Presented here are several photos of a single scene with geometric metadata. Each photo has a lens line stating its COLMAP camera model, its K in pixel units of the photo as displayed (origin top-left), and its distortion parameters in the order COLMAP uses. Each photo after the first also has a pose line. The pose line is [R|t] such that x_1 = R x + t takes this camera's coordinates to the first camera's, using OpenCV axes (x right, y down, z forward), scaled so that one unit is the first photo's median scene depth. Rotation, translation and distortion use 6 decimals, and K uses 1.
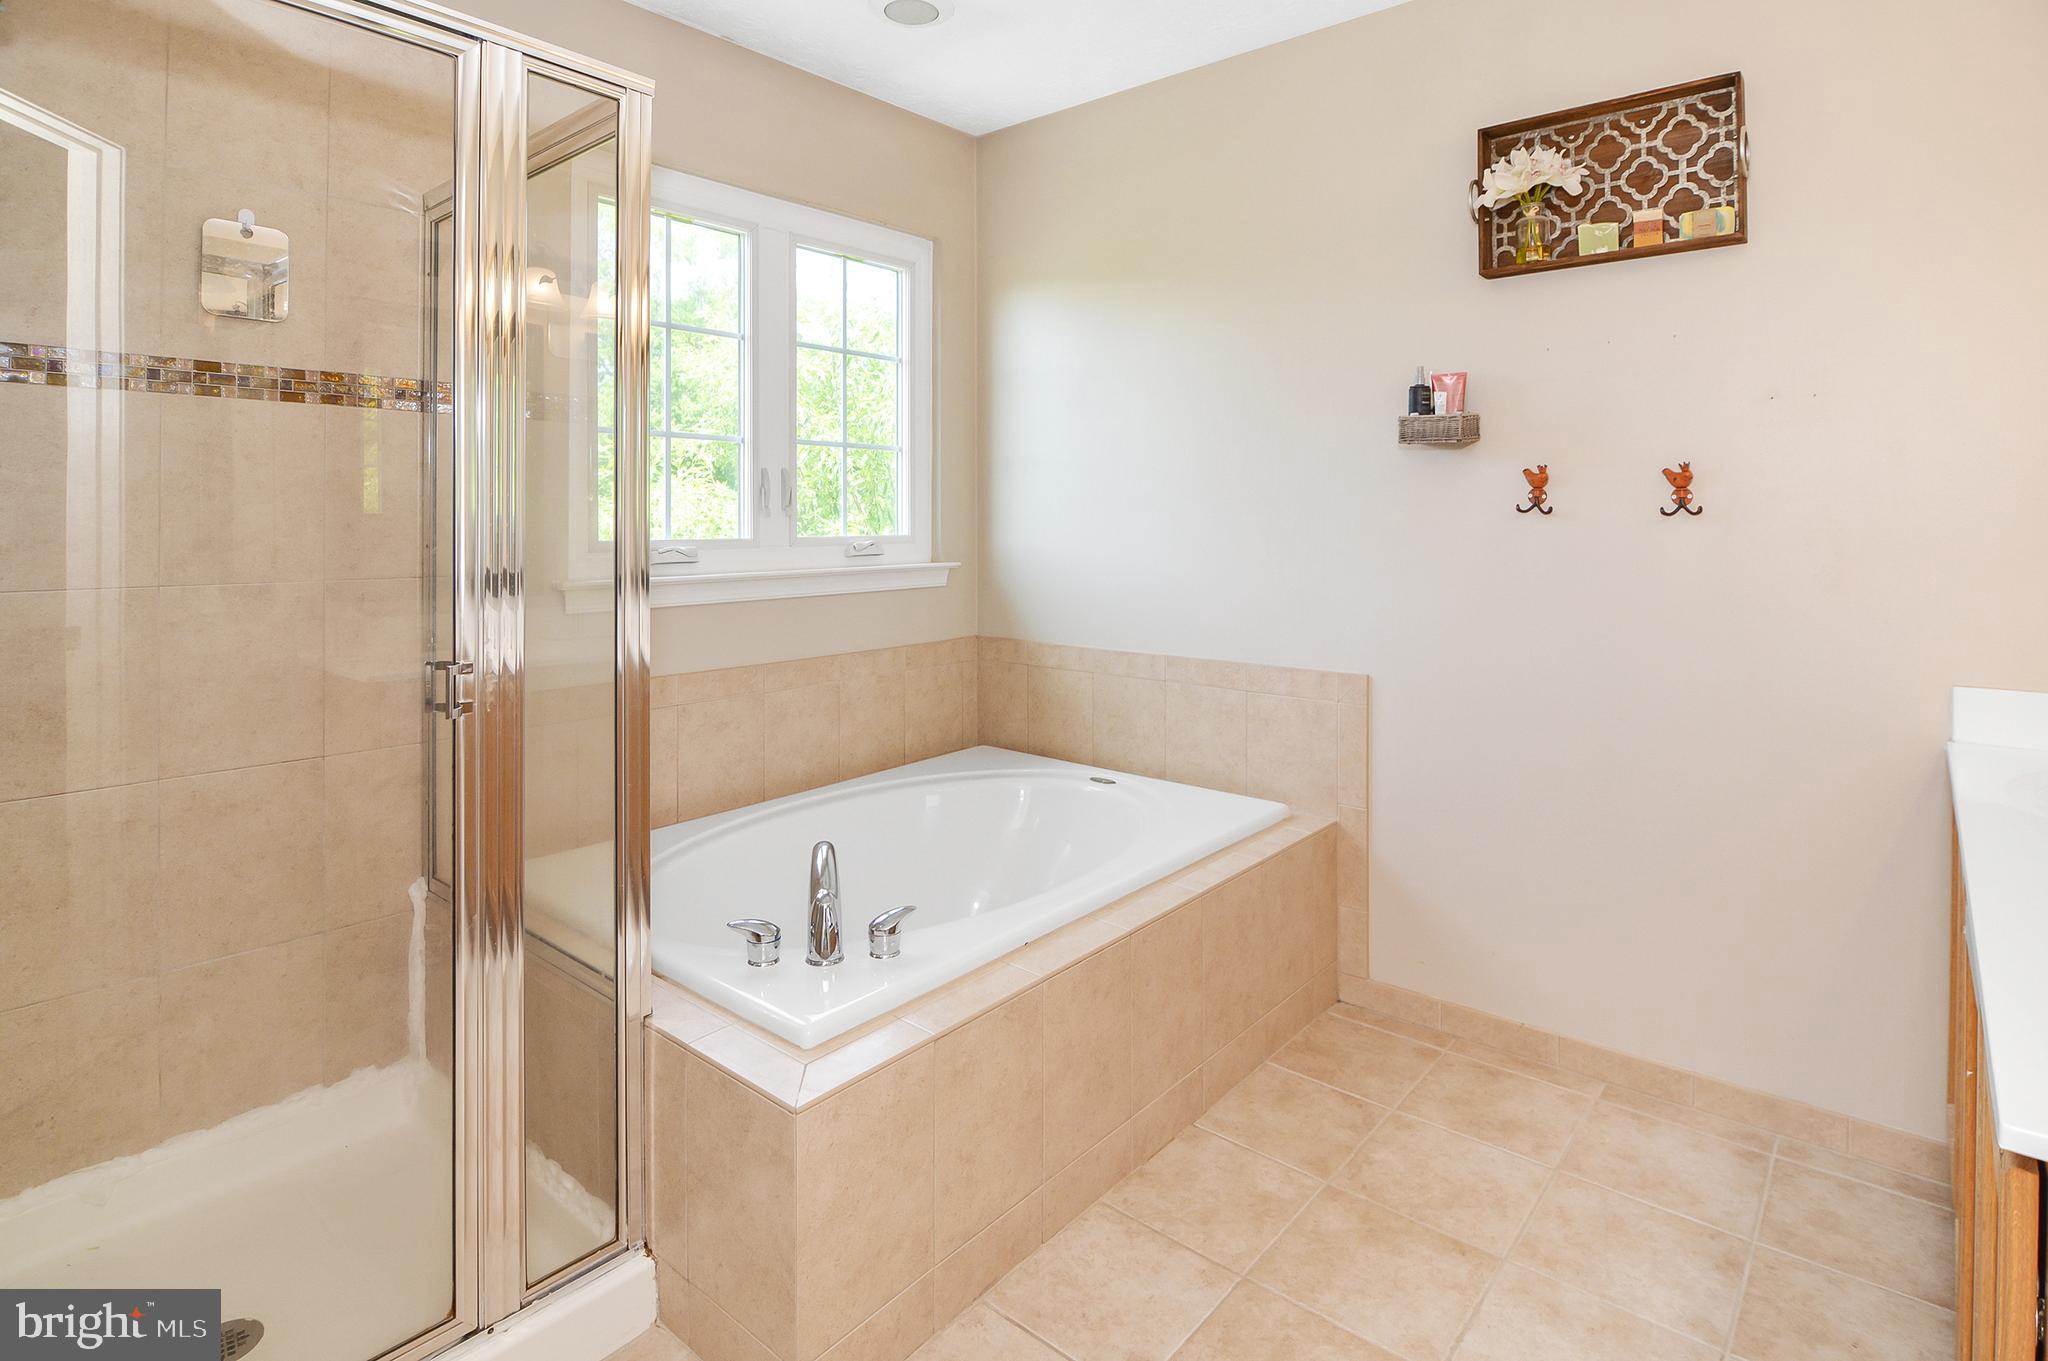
lens RADIAL K [[1022.2, 0, 1028.1], [0, 1022.2, 708.7], [0, 0, 1]] dist [0.000279, -0.012316]
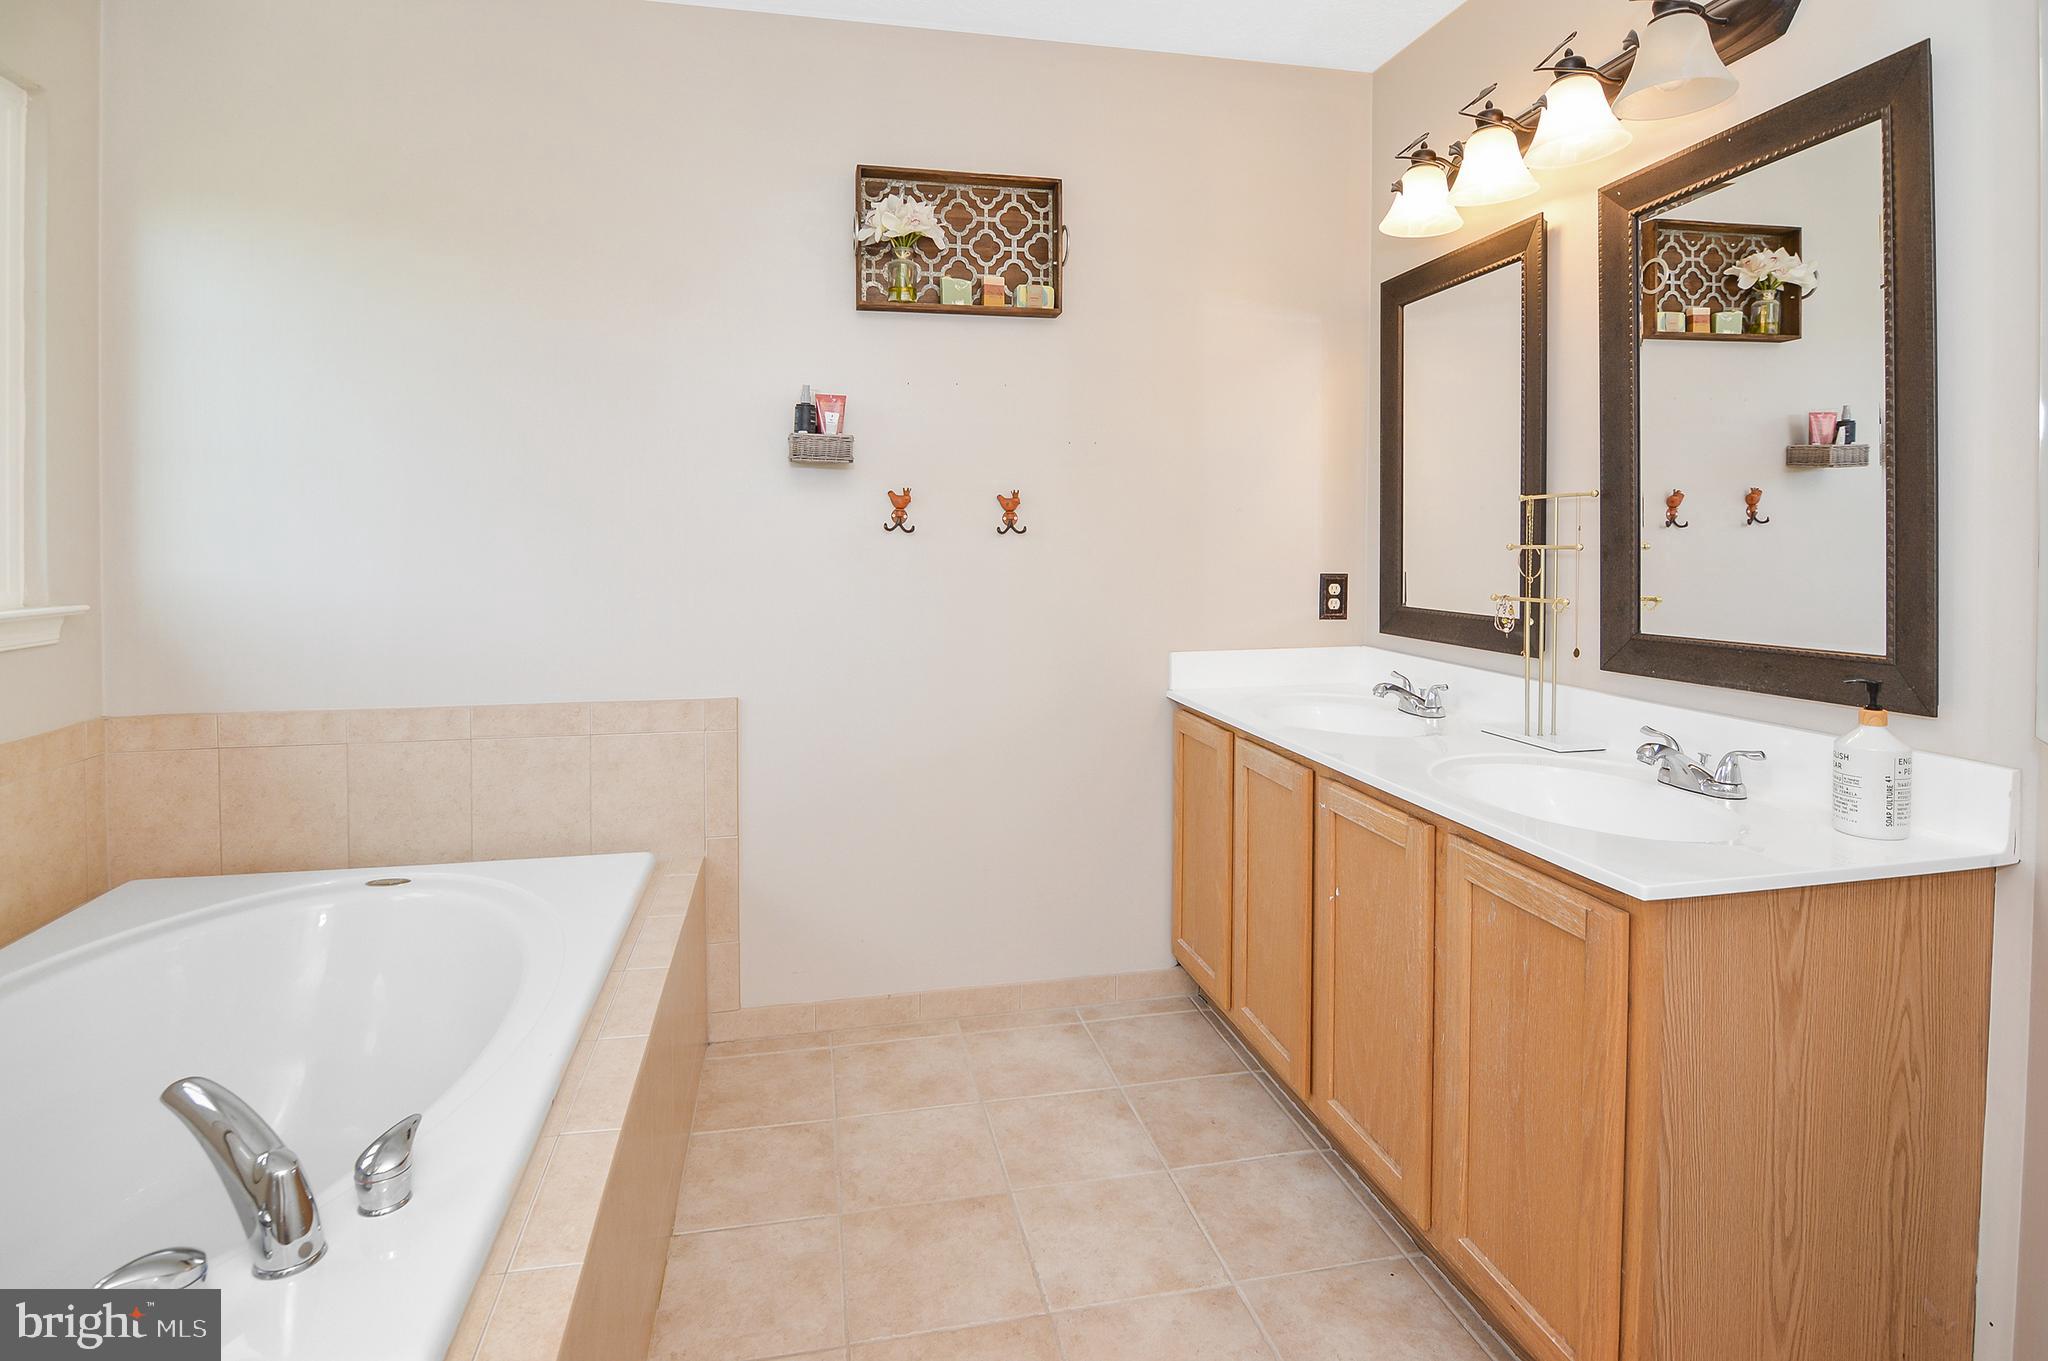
lens RADIAL K [[1024.9, 0, 1028.2], [0, 1024.9, 718.0], [0, 0, 1]] dist [0.001011, -0.011604]
pose [[0.613132, -0.137652, 0.777895, -0.313152], [0.142566, 0.987815, 0.062428, -0.043648], [-0.777010, 0.072625, 0.625285, 0.224131]]
